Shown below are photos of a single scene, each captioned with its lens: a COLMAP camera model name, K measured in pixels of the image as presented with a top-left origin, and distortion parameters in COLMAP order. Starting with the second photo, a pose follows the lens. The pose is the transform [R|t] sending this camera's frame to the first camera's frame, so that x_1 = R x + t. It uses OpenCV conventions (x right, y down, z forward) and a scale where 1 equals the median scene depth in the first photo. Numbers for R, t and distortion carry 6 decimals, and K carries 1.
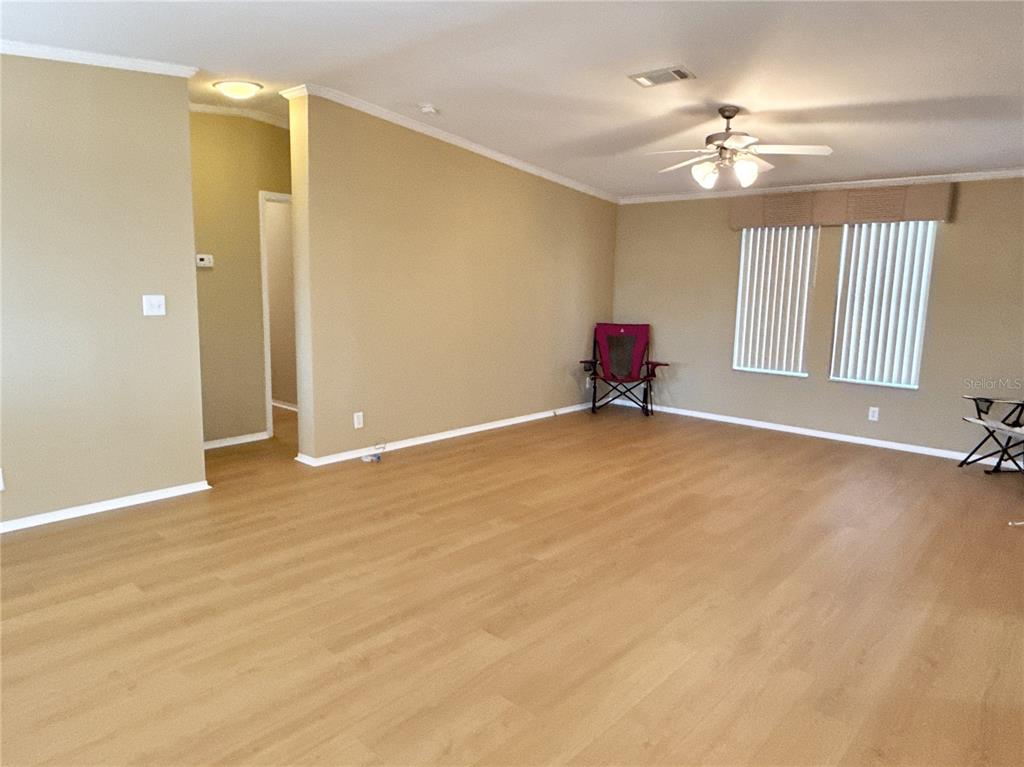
lens RADIAL K [[646.6, 0, 511.1], [0, 646.6, 376.6], [0, 0, 1]] dist [0.011072, 0.002296]
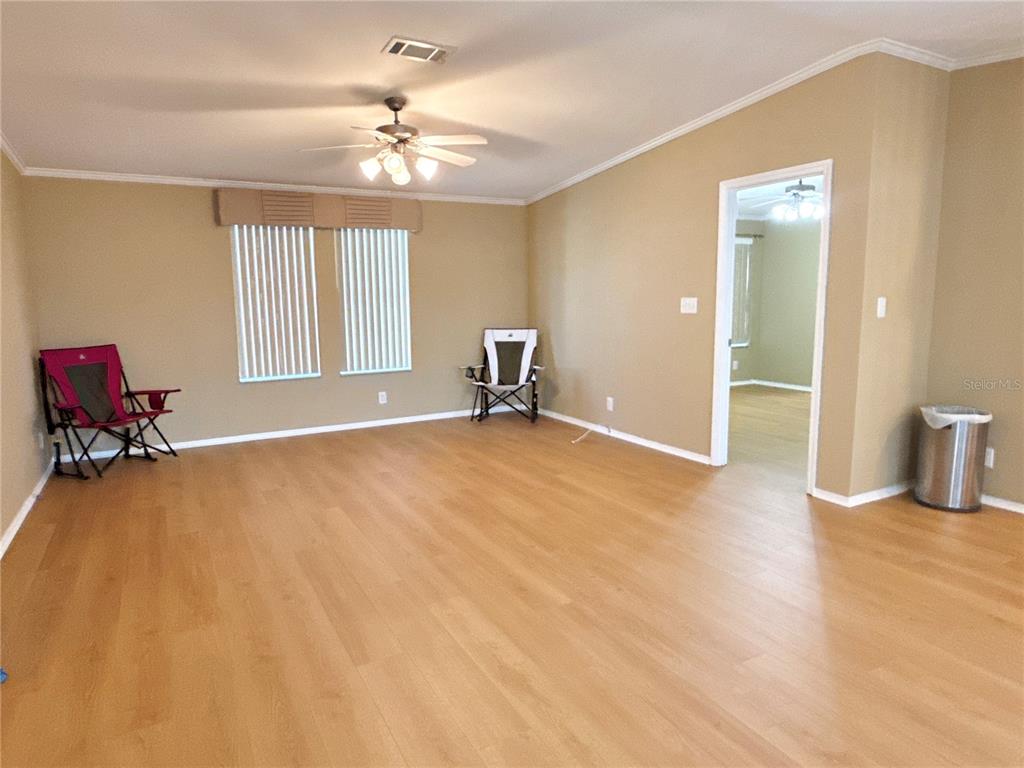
lens RADIAL K [[621.1, 0, 510.1], [0, 621.1, 389.7], [0, 0, 1]] dist [0.000015, -0.000655]
pose [[0.351889, -0.175879, 0.919370, -0.365964], [0.156381, 0.979431, 0.127514, -0.060531], [-0.922886, 0.098901, 0.372155, 0.384263]]
